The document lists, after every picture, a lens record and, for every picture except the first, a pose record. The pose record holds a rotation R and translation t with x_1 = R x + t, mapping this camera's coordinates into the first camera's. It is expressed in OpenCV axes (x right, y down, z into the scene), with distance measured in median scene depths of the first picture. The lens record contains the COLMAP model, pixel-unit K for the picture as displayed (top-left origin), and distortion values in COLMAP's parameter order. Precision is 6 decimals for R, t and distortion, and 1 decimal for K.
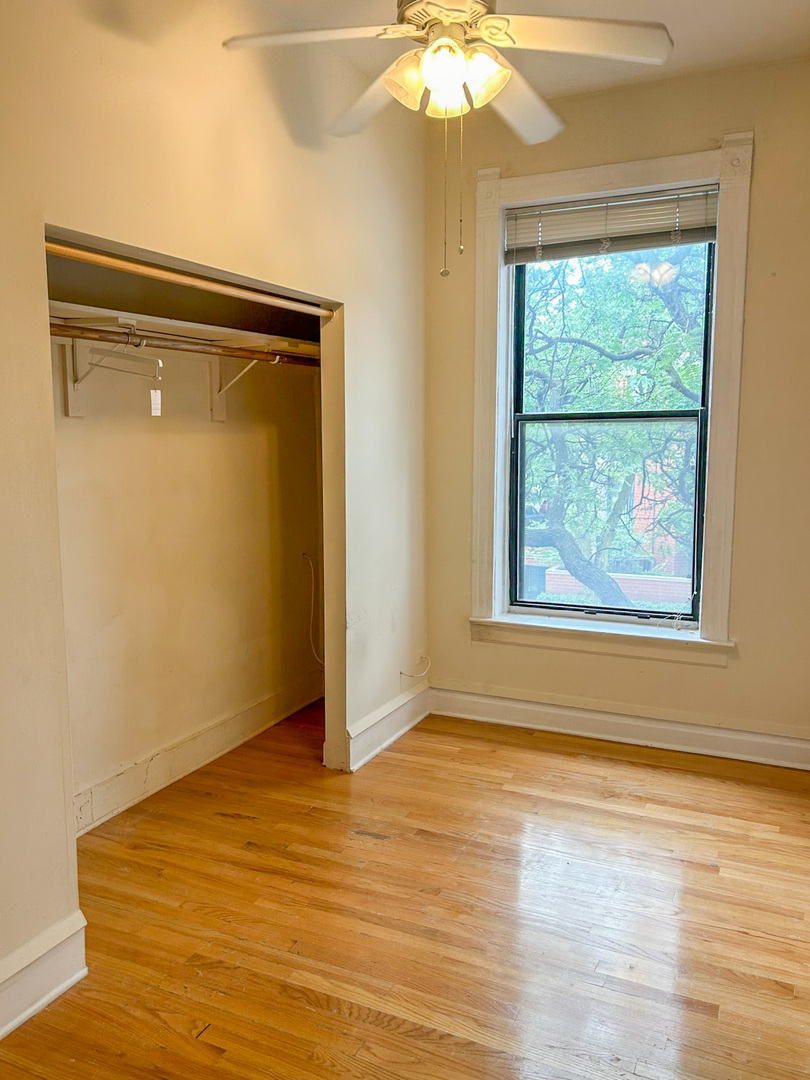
lens RADIAL K [[804.4, 0, 416.9], [0, 804.4, 531.0], [0, 0, 1]] dist [0.021224, -0.014842]
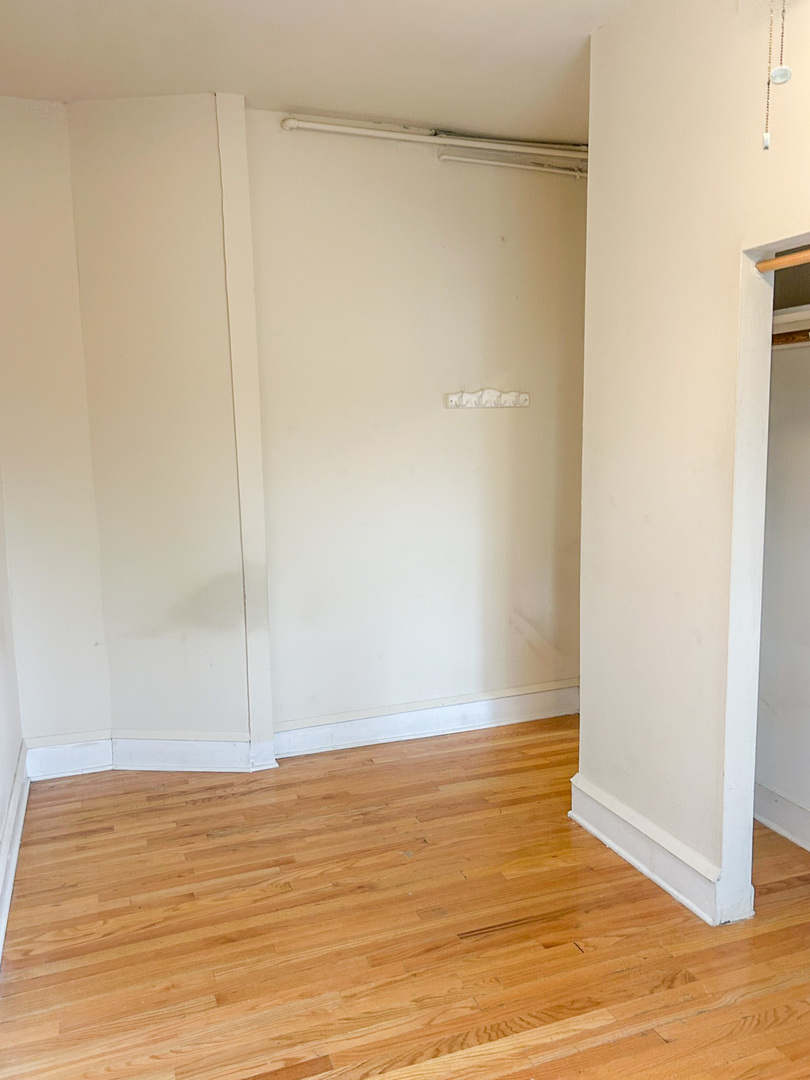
lens RADIAL K [[804.4, 0, 406.6], [0, 804.4, 539.7], [0, 0, 1]] dist [0.021224, -0.014842]
pose [[-0.680885, 0.107561, -0.724449, 0.339272], [-0.067218, 0.975805, 0.208055, -0.094480], [0.729300, 0.190358, -0.657180, 0.716117]]
